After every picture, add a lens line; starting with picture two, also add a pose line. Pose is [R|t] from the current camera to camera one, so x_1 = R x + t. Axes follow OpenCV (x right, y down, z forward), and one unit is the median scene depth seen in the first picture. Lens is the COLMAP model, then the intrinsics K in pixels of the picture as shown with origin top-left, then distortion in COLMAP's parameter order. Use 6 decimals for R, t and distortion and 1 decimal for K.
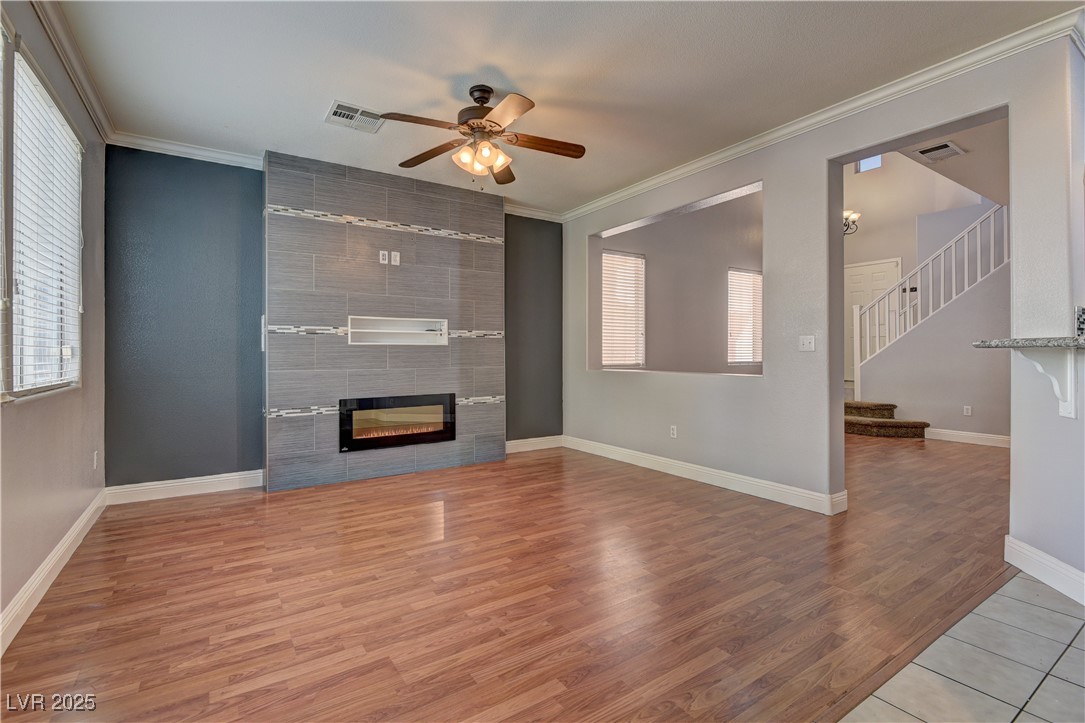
lens RADIAL K [[498.8, 0, 521.3], [0, 498.8, 359.8], [0, 0, 1]] dist [0.008038, -0.006887]
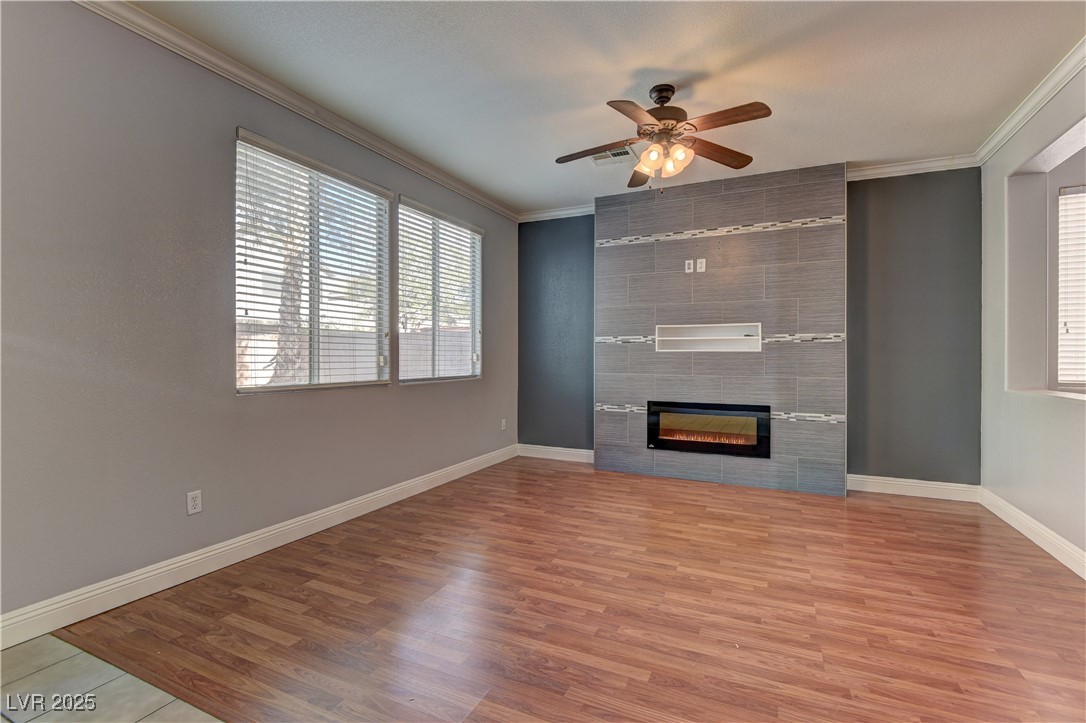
lens RADIAL K [[499.3, 0, 560.3], [0, 499.3, 356.3], [0, 0, 1]] dist [0.008038, -0.006887]
pose [[0.529743, 0.005341, -0.848141, 0.488009], [-0.016764, 0.999851, -0.004175, -0.011979], [0.847992, 0.016430, 0.529754, 0.248261]]
